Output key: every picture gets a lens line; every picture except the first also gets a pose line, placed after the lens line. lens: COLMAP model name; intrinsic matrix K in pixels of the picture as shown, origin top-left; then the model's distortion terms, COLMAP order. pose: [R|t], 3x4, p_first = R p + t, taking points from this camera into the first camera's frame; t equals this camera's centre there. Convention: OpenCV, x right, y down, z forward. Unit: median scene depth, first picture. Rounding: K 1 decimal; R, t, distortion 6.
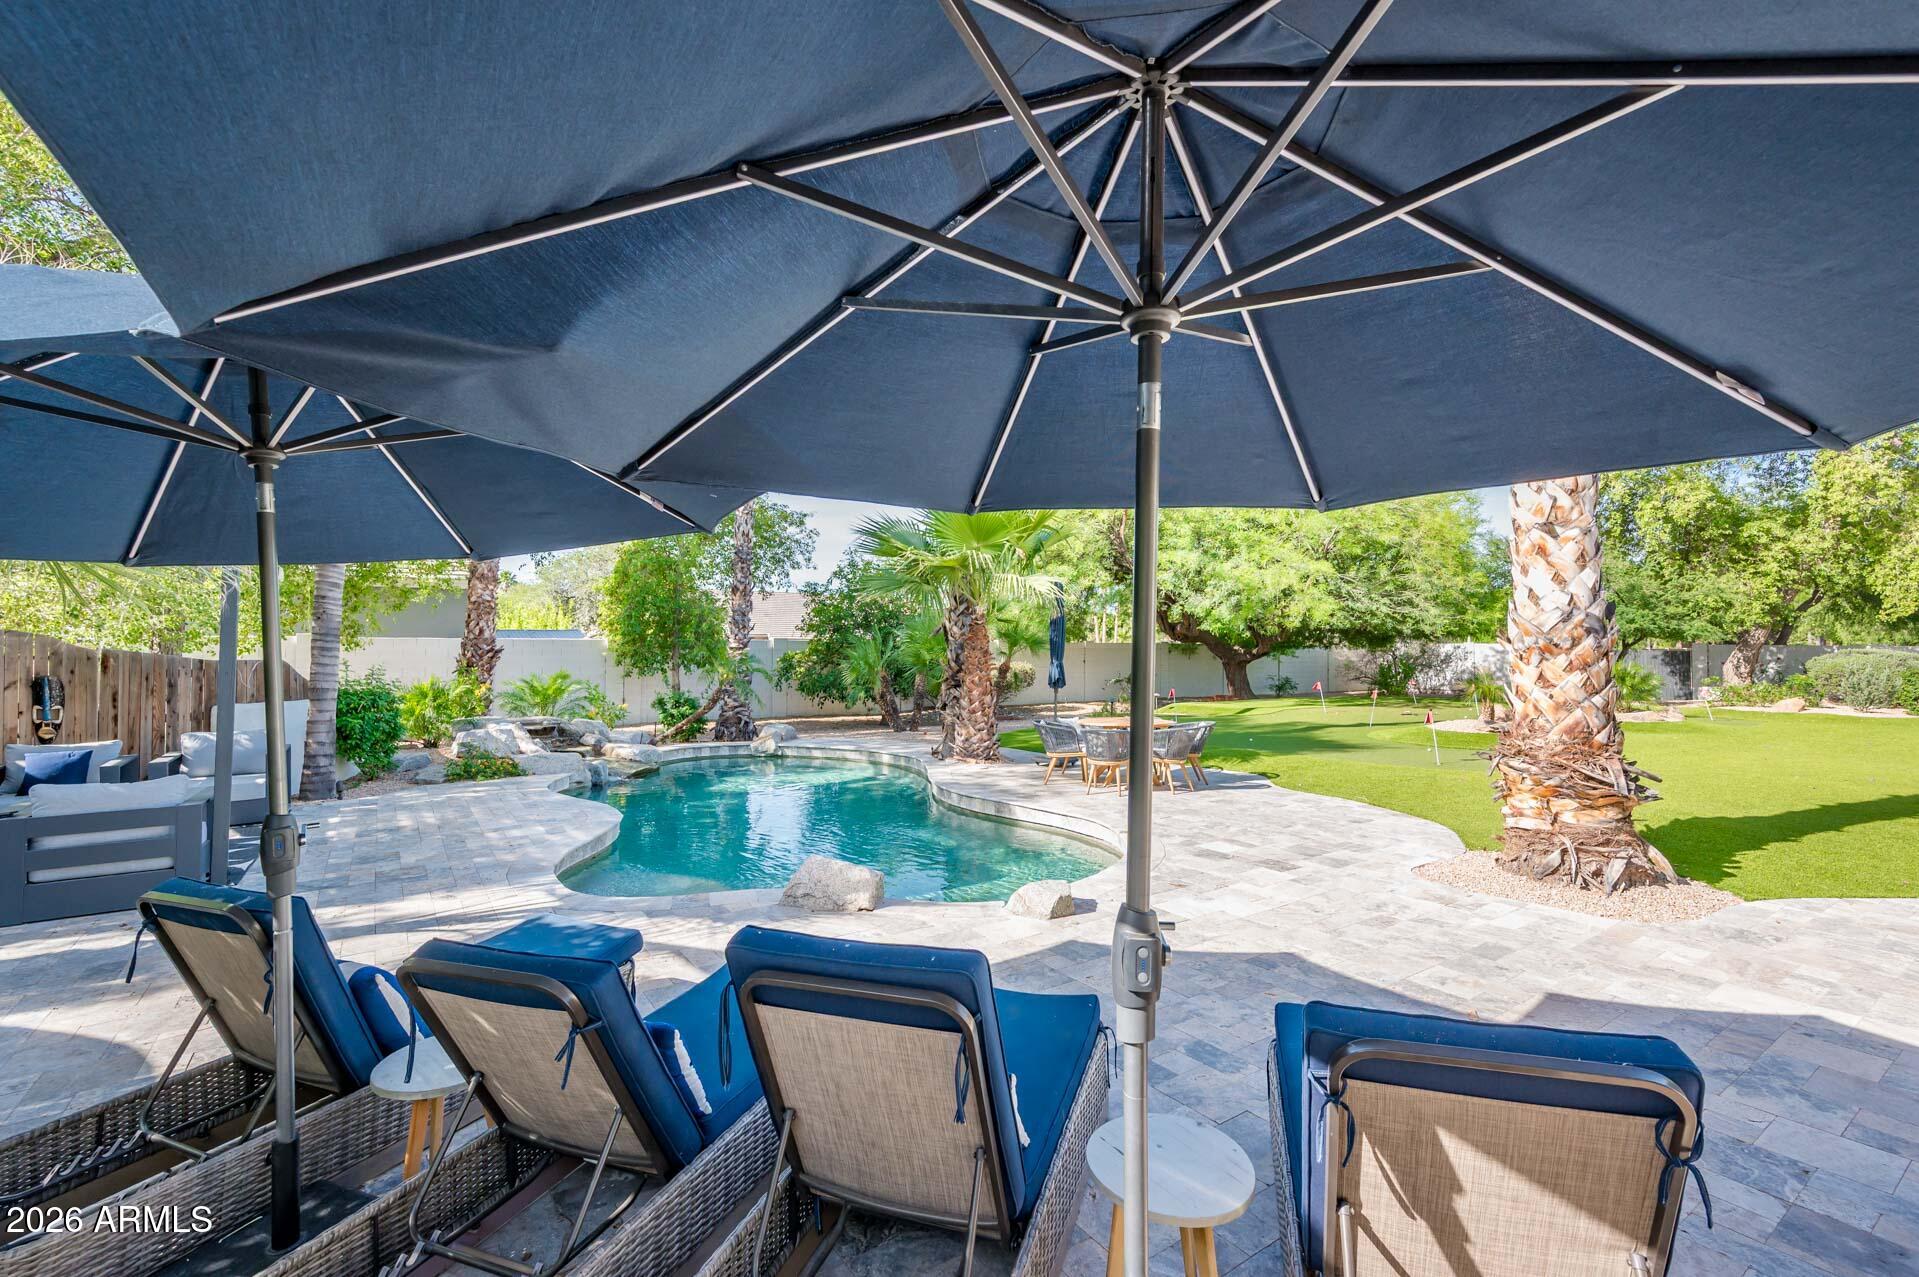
lens RADIAL K [[830.6, 0, 958.0], [0, 830.6, 623.1], [0, 0, 1]] dist [0.002006, 0.000403]
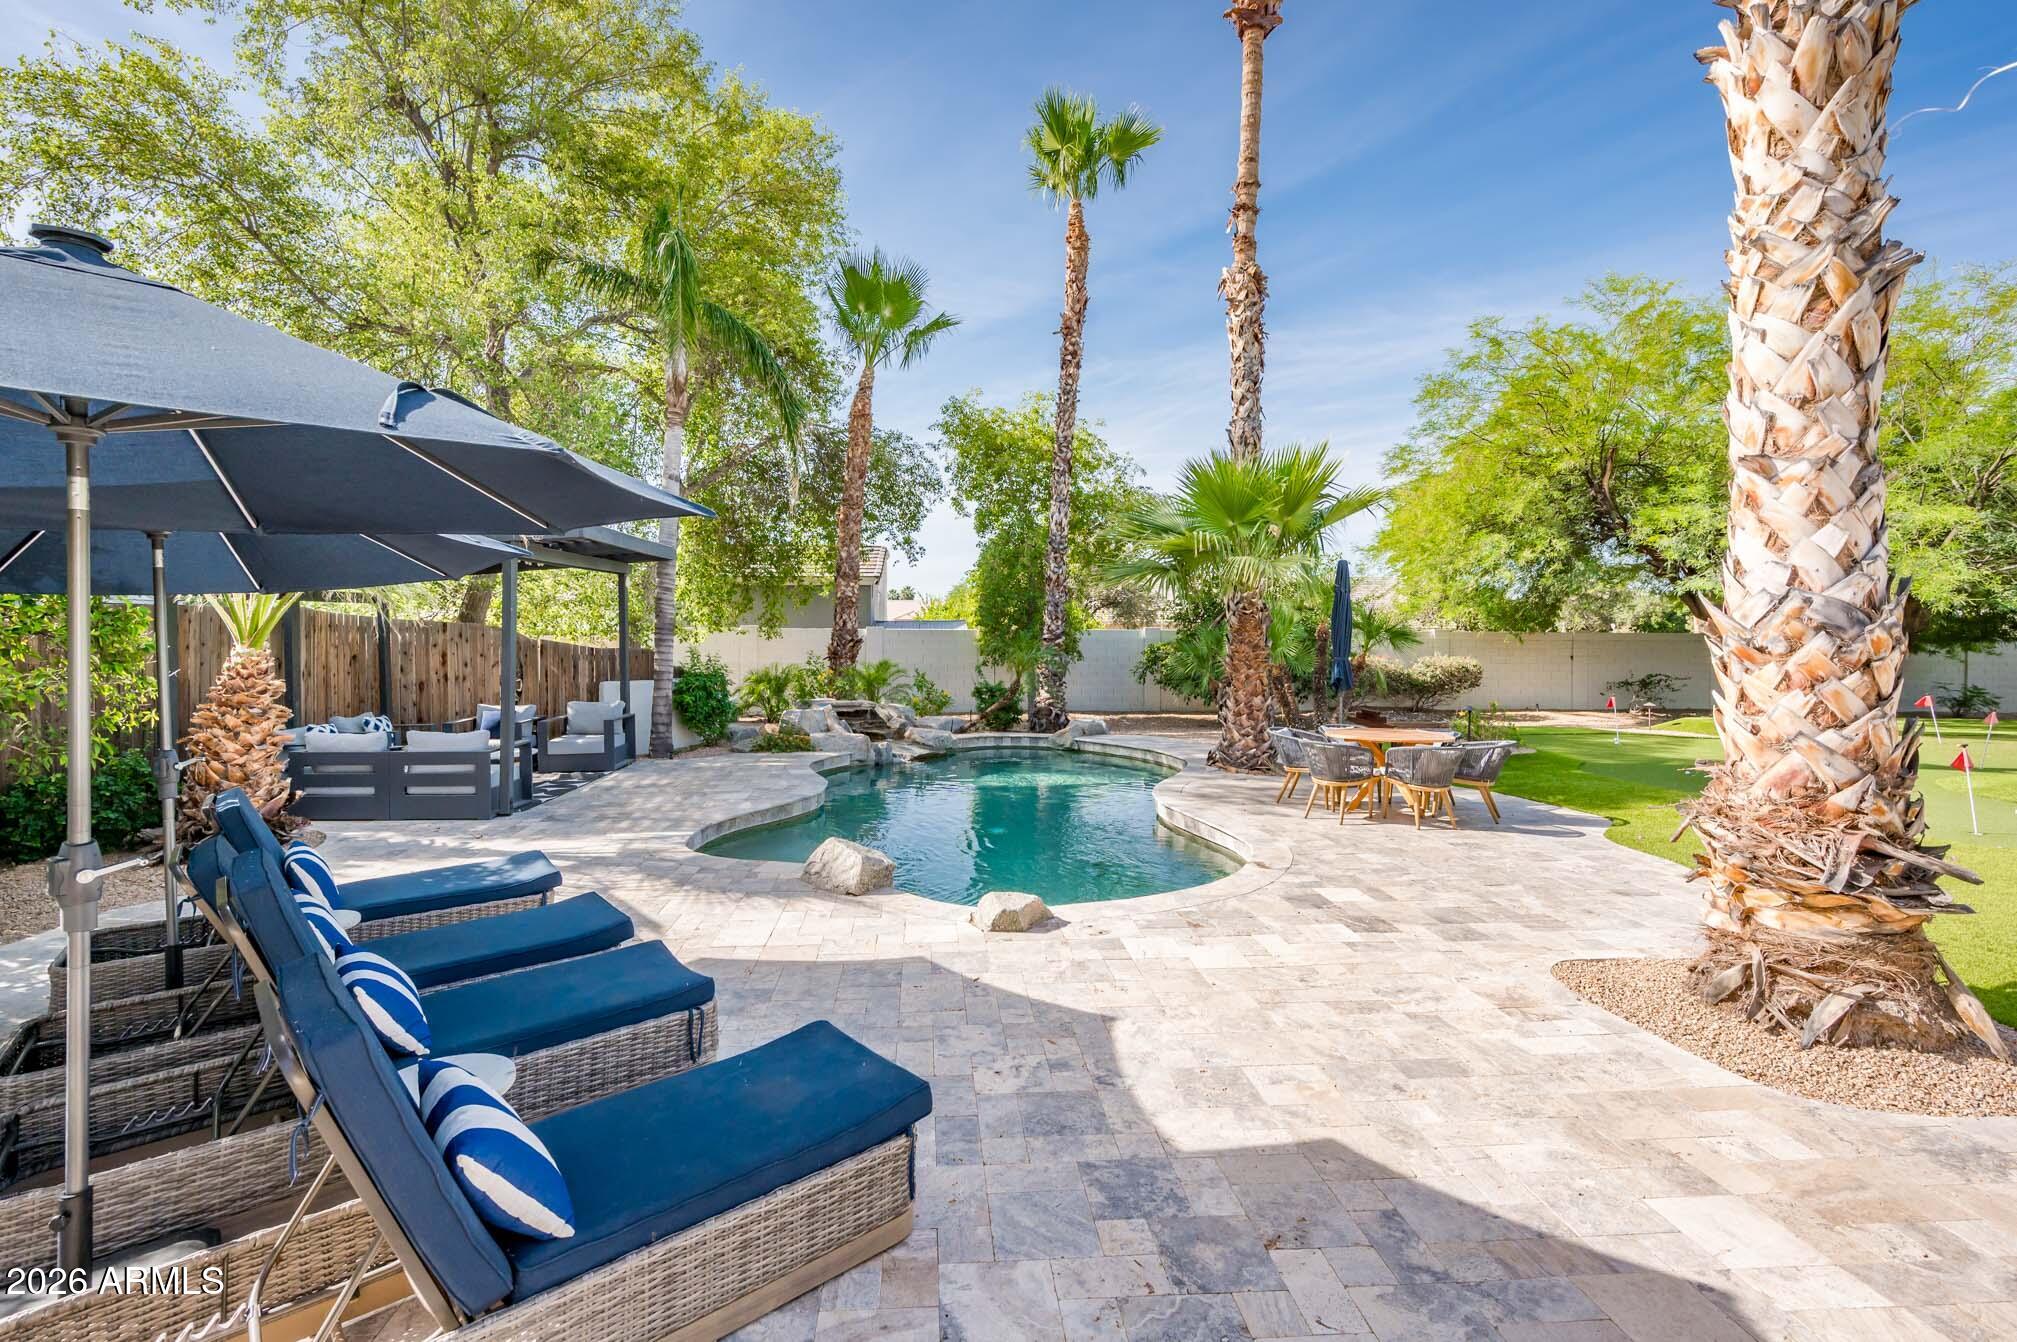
lens RADIAL K [[894.1, 0, 972.8], [0, 894.1, 638.2], [0, 0, 1]] dist [0.001006, 0.000693]
pose [[0.863088, 0.003975, -0.505038, 0.536061], [0.012412, 0.999500, 0.029080, -0.008627], [0.504901, -0.031367, 0.862607, 0.101518]]
